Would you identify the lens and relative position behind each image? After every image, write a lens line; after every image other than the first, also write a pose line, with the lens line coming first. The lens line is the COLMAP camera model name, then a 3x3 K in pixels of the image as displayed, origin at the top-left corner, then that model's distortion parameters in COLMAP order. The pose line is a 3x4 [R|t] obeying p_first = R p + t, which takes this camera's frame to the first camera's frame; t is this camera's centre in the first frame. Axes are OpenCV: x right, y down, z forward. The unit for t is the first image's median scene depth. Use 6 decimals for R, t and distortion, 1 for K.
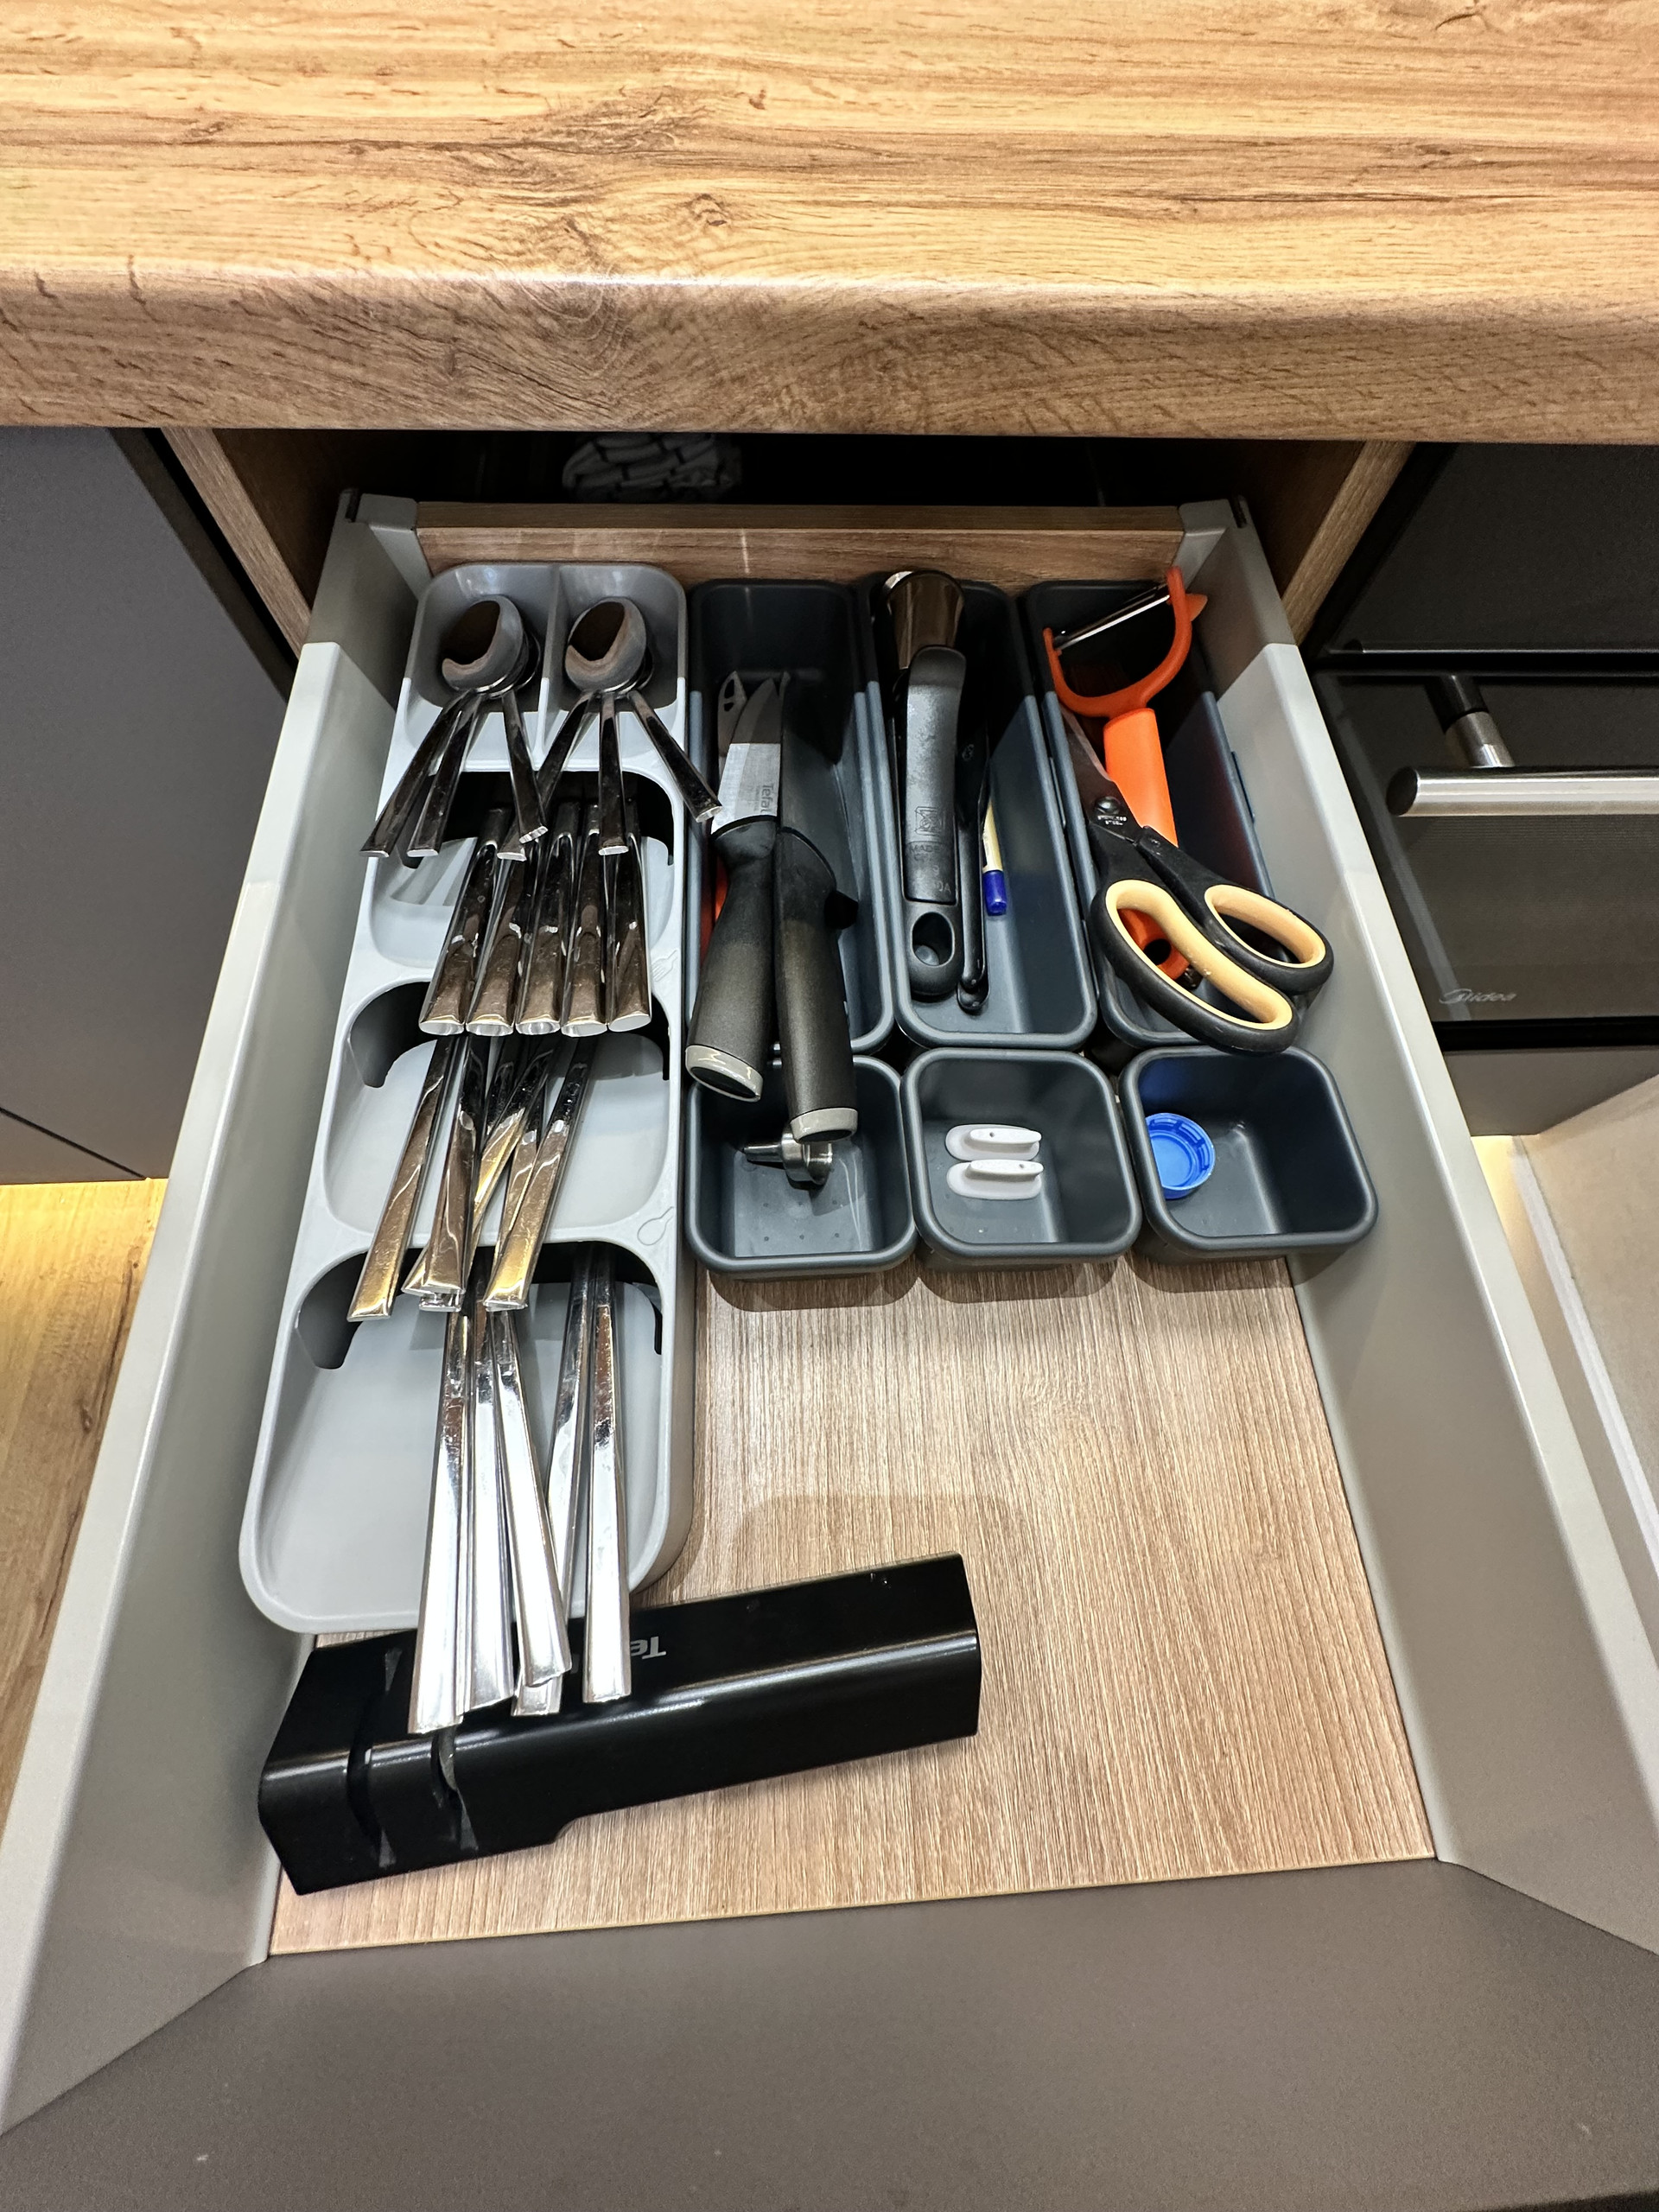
lens RADIAL K [[891.6, 0, 834.8], [0, 891.6, 1105.9], [0, 0, 1]] dist [-0.000958, 0.000635]
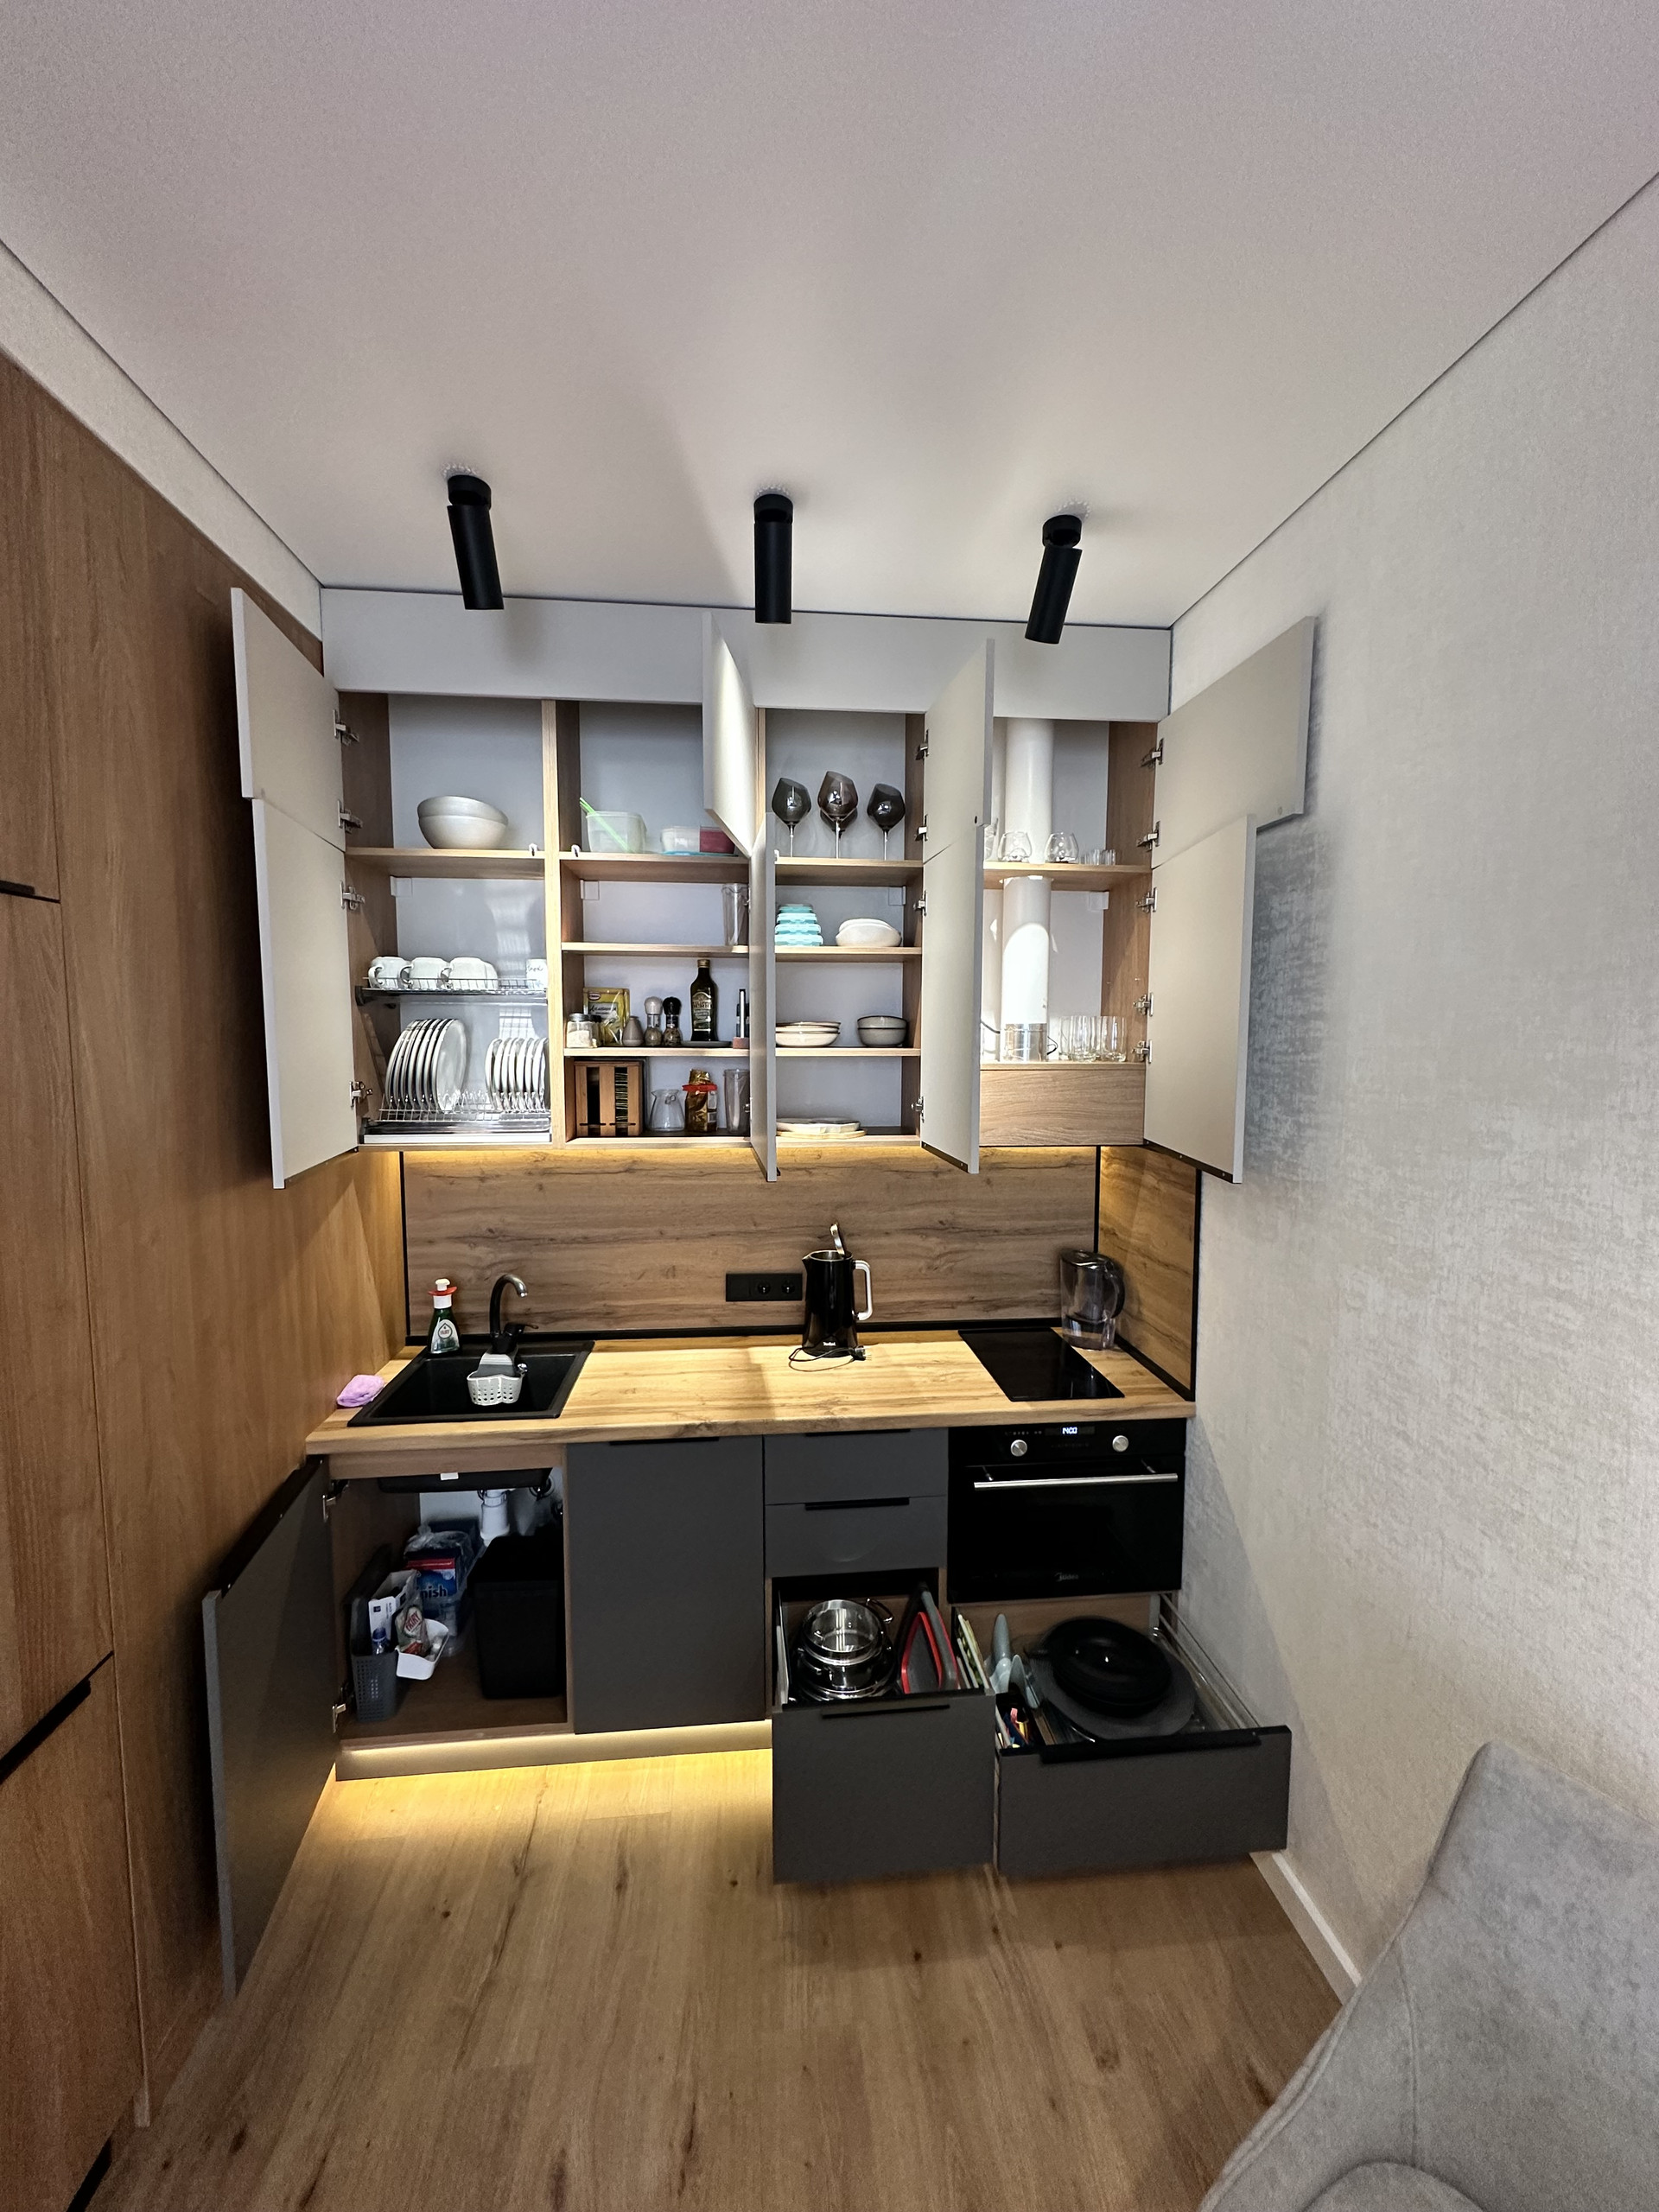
lens RADIAL K [[891.6, 0, 829.9], [0, 891.6, 1107.8], [0, 0, 1]] dist [-0.000958, 0.000635]
pose [[0.997765, -0.036413, 0.056030, -0.619364], [0.066543, 0.464791, -0.882917, 4.856706], [0.006108, 0.884672, 0.466175, -5.189009]]
